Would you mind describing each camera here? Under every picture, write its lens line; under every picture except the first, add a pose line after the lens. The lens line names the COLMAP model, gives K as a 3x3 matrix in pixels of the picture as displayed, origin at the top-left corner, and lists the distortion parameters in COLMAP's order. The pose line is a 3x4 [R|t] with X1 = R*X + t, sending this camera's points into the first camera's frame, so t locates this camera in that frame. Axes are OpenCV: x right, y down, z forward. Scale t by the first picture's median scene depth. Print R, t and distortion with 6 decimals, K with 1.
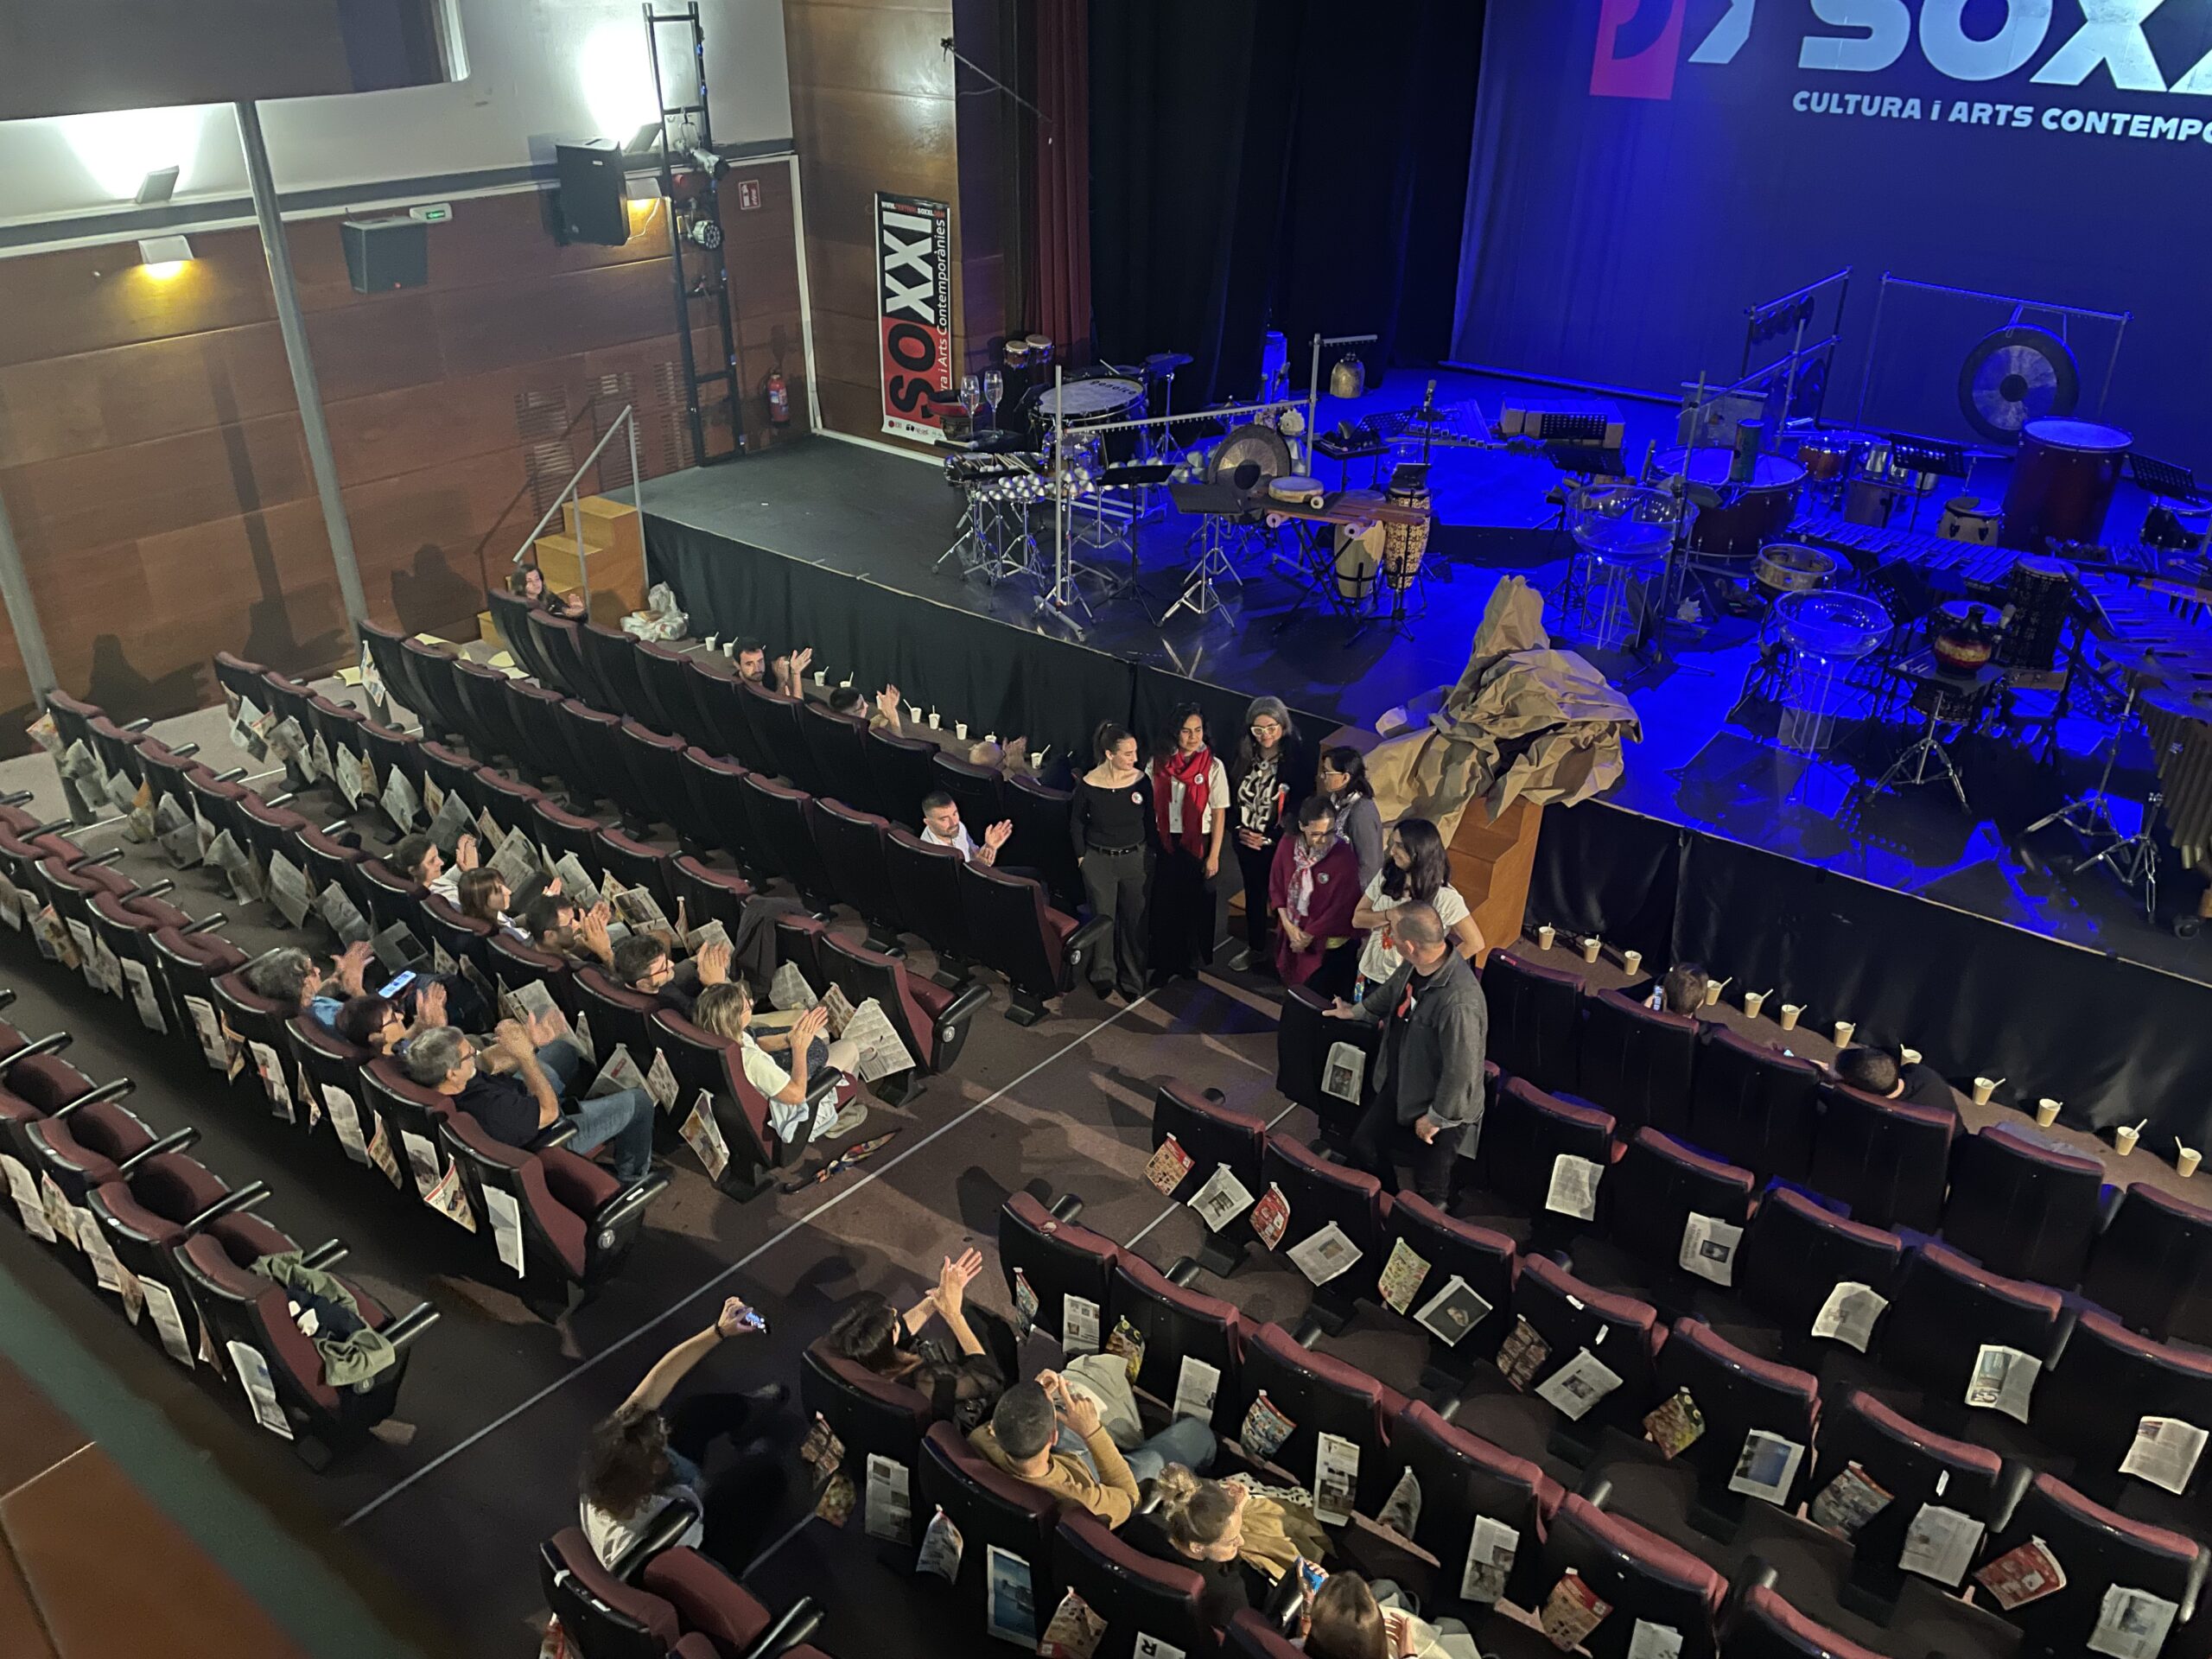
lens RADIAL K [[1673.8, 0, 1116.9], [0, 1673.8, 828.7], [0, 0, 1]] dist [0.088816, -0.112718]
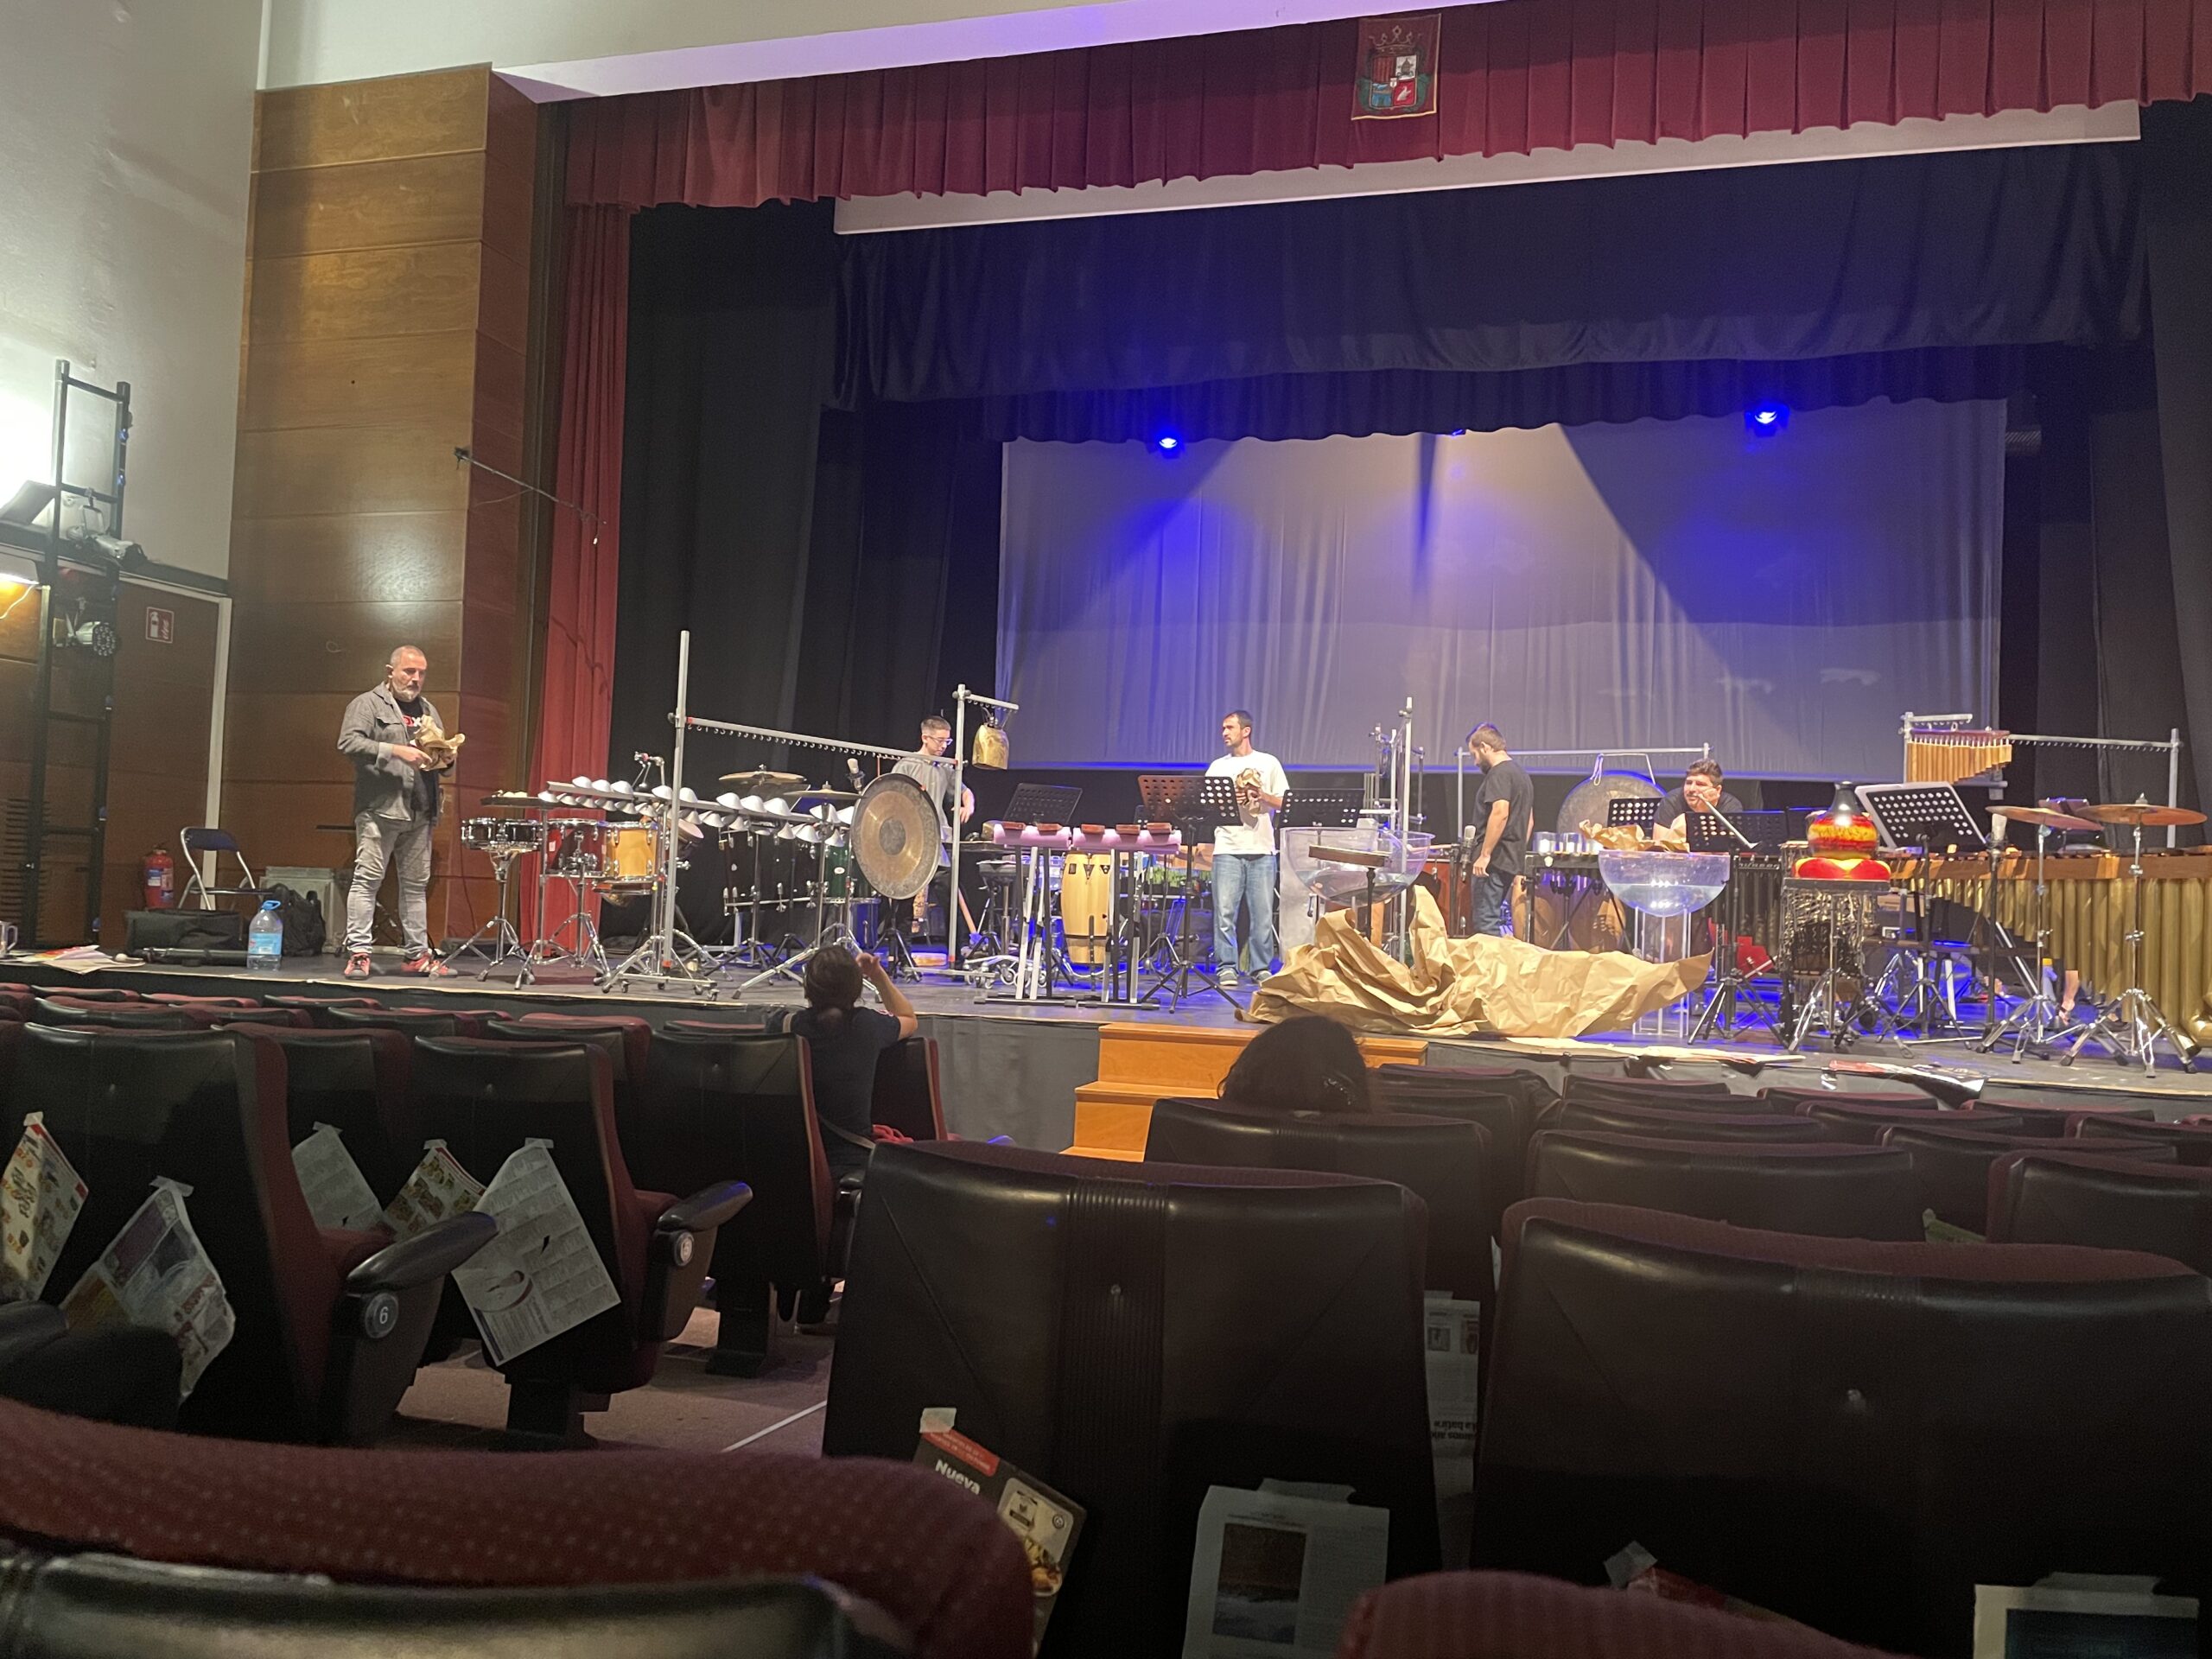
lens RADIAL K [[1673.8, 0, 1108.2], [0, 1673.8, 828.1], [0, 0, 1]] dist [0.088816, -0.112718]
pose [[0.931865, 0.035935, 0.361021, -0.096241], [0.152110, 0.864705, -0.478695, 0.155682], [-0.329379, 0.500994, 0.800322, 0.298674]]
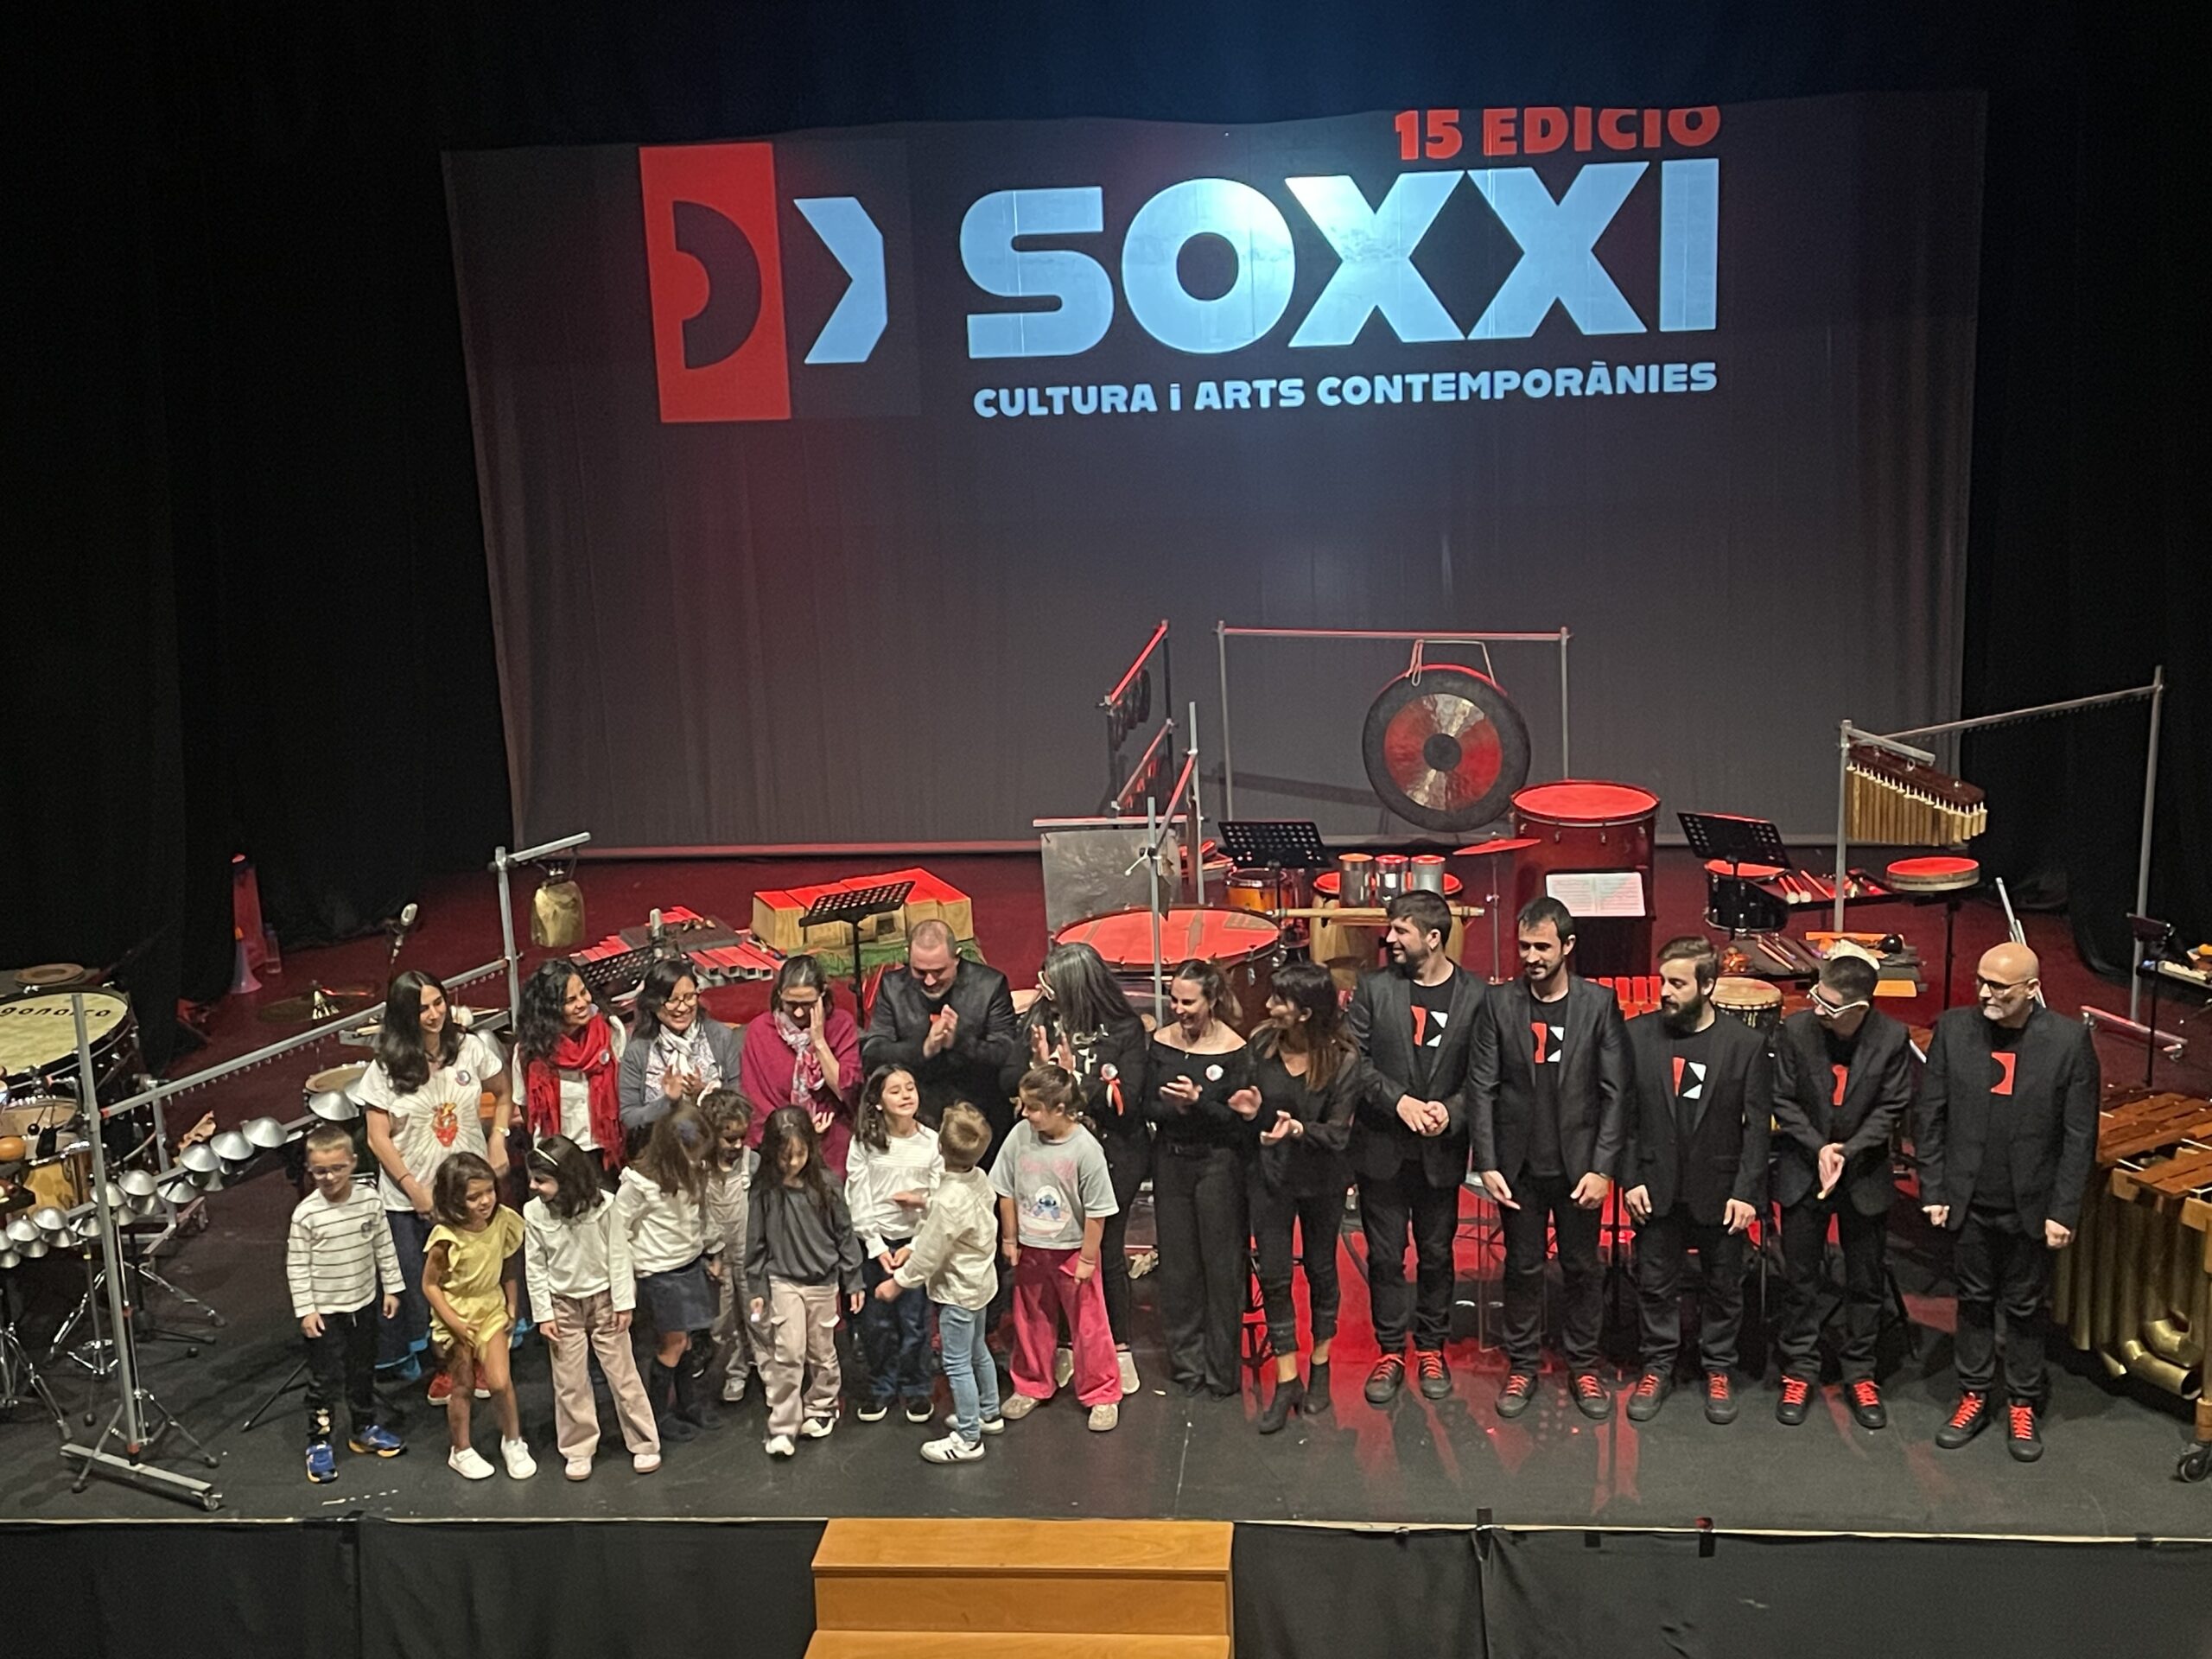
lens RADIAL K [[2789.5, 0, 1126.1], [0, 2789.5, 848.7], [0, 0, 1]] dist [0.075844, 0.000000]
pose [[0.849421, -0.174128, 0.498160, -0.145976], [0.295194, 0.939269, -0.175026, -0.059570], [-0.437429, 0.295725, 0.849237, 0.102871]]
